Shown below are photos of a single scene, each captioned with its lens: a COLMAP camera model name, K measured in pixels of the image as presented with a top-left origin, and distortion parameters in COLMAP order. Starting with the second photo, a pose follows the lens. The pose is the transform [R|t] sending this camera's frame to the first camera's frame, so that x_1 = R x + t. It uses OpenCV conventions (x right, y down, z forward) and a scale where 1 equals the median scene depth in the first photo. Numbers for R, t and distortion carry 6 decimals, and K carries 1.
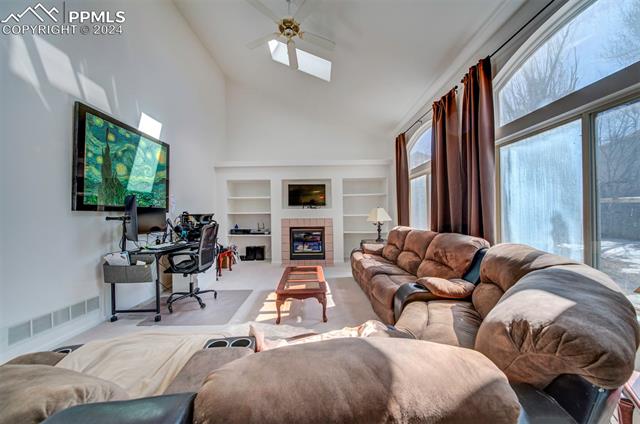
lens RADIAL K [[217.8, 0, 320.0], [0, 217.8, 212.0], [0, 0, 1]] dist [0.000171, 0.000024]
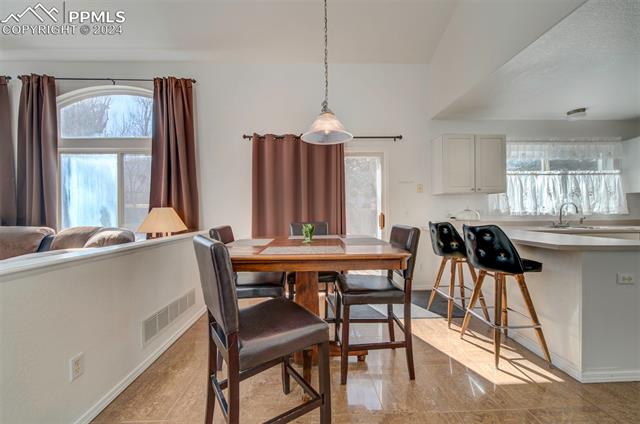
lens RADIAL K [[239.7, 0, 320.0], [0, 239.7, 212.0], [0, 0, 1]] dist [0.000190, 0.000017]
pose [[-0.022442, 0.014512, 0.999643, -0.575016], [0.001379, 0.999894, -0.014485, 0.054501], [-0.999747, 0.001053, -0.022459, -0.445210]]
